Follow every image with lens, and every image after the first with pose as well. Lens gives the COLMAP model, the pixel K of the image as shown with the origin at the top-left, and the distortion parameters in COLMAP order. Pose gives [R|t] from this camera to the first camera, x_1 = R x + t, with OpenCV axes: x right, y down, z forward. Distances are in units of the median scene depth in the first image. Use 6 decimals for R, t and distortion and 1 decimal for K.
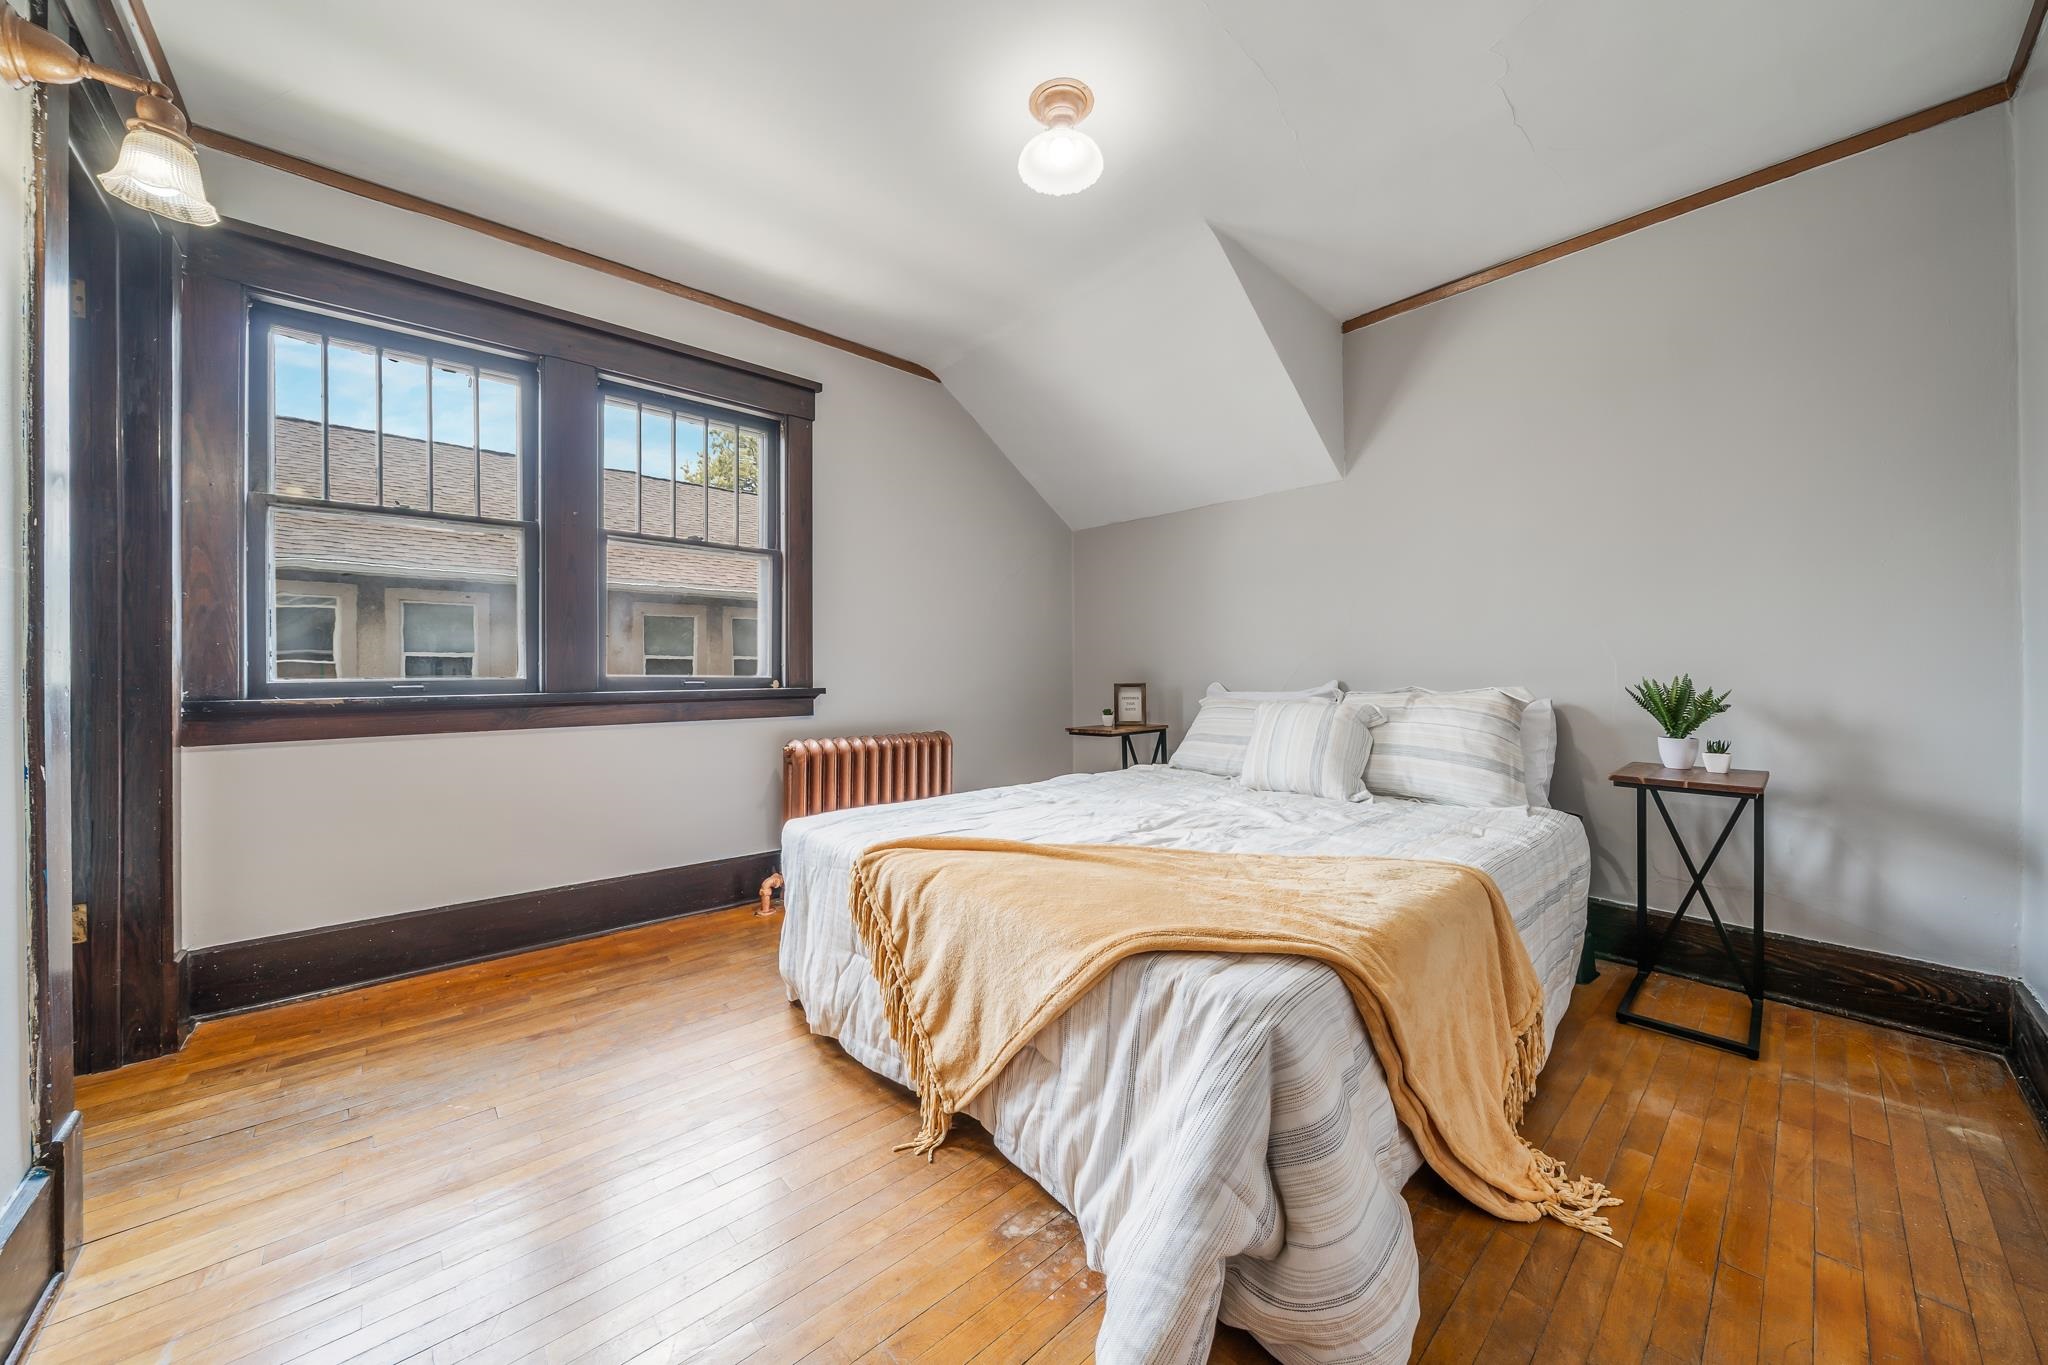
lens RADIAL K [[708.5, 0, 1023.7], [0, 708.5, 674.7], [0, 0, 1]] dist [-0.005601, 0.000021]
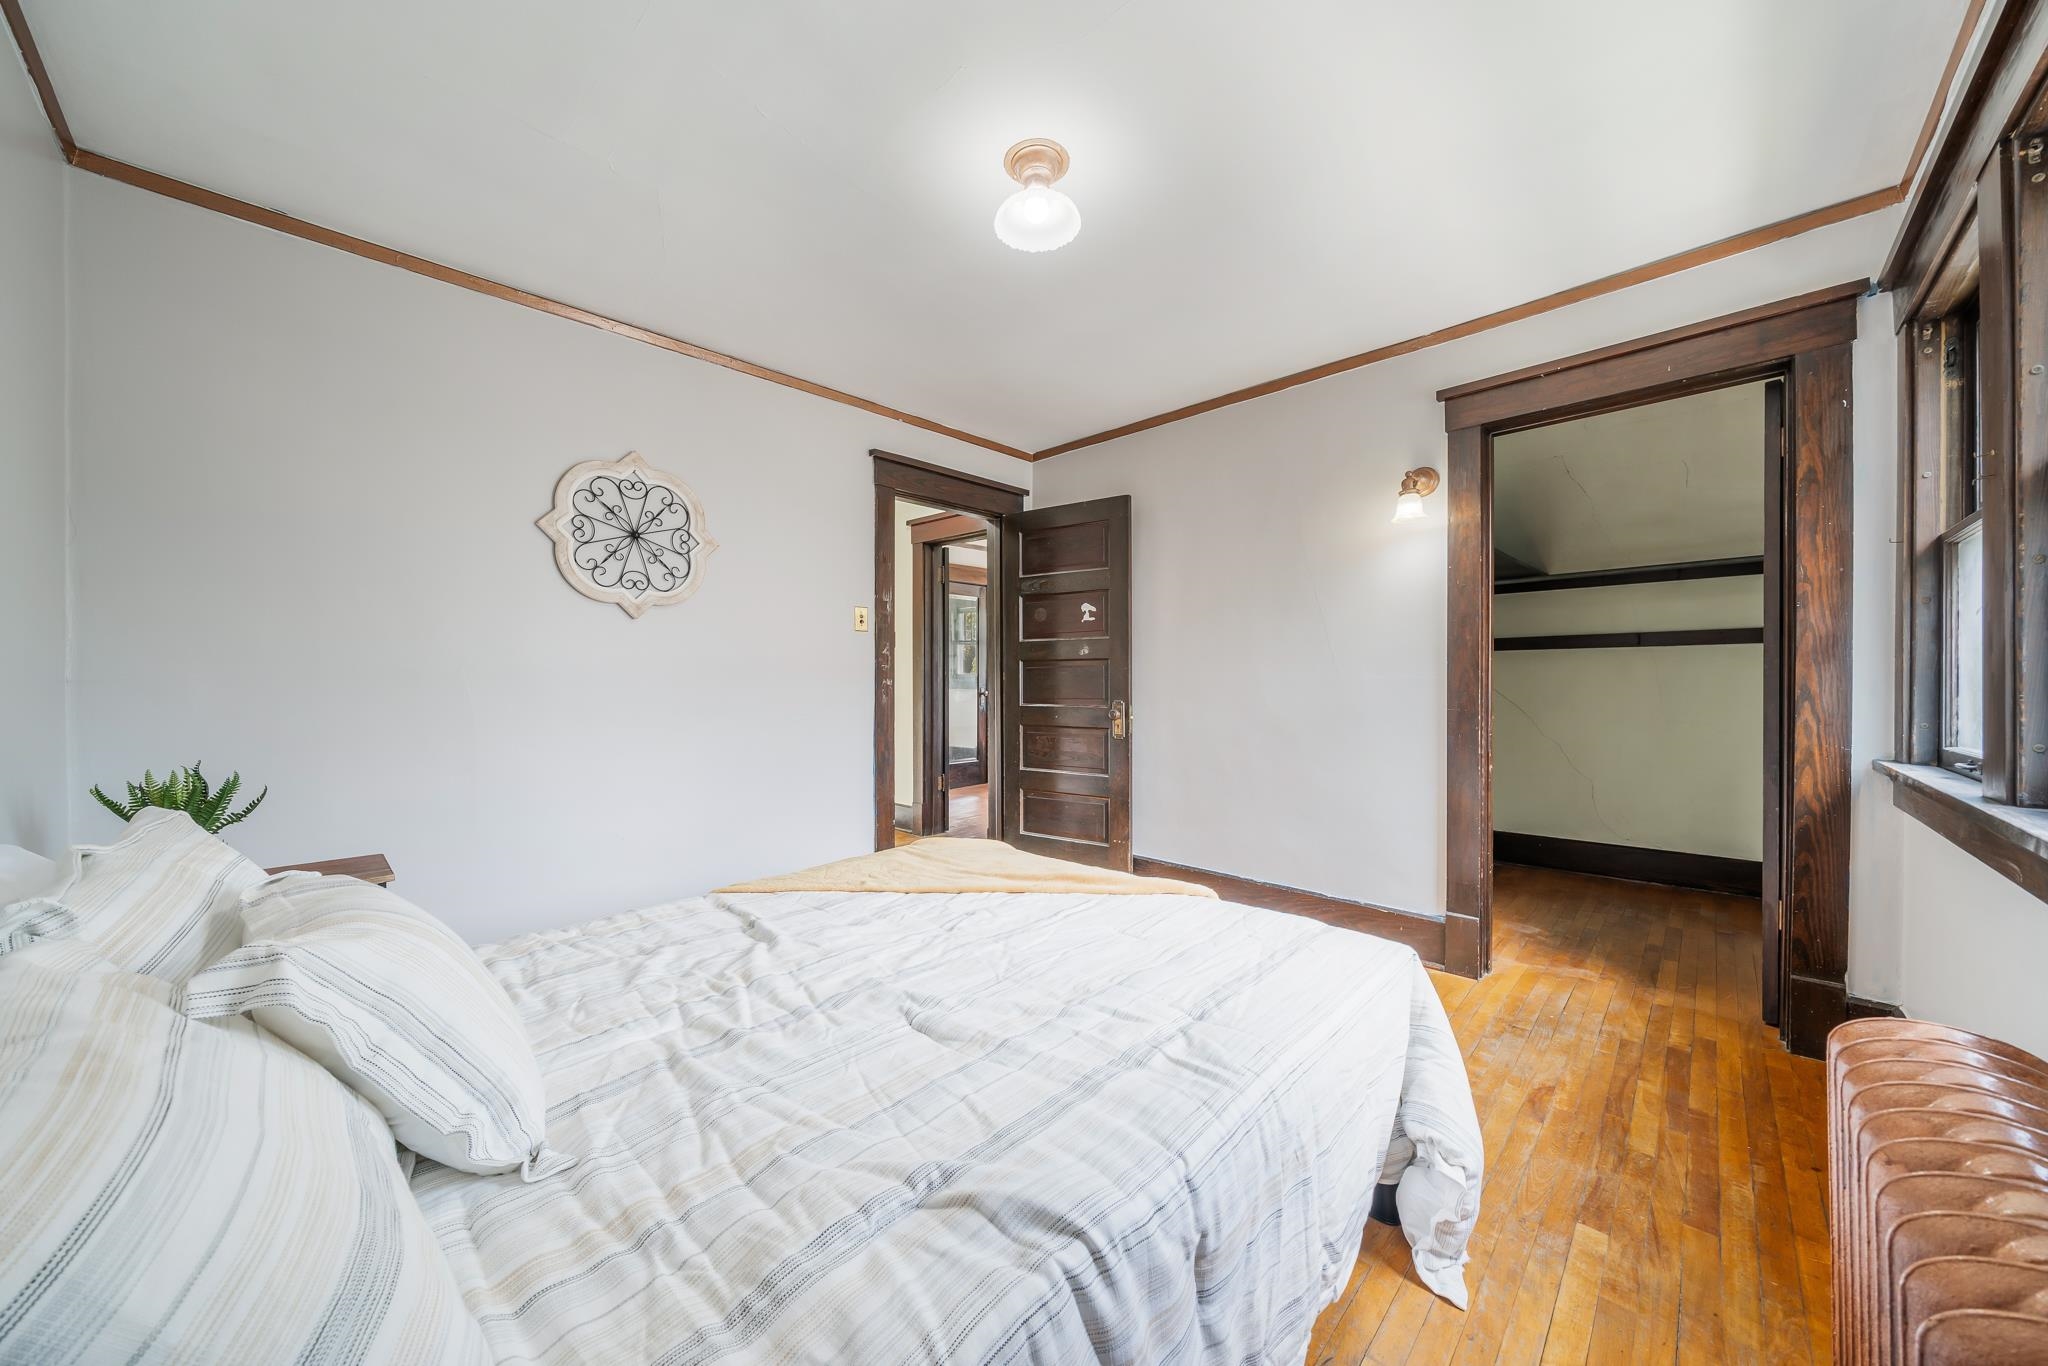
lens RADIAL K [[708.5, 0, 1023.7], [0, 708.5, 675.2], [0, 0, 1]] dist [-0.005601, 0.000021]
pose [[-0.997272, 0.005926, -0.073582, 0.137813], [0.005820, 0.999982, 0.001656, -0.090341], [0.073591, 0.001223, -0.997288, 1.842383]]
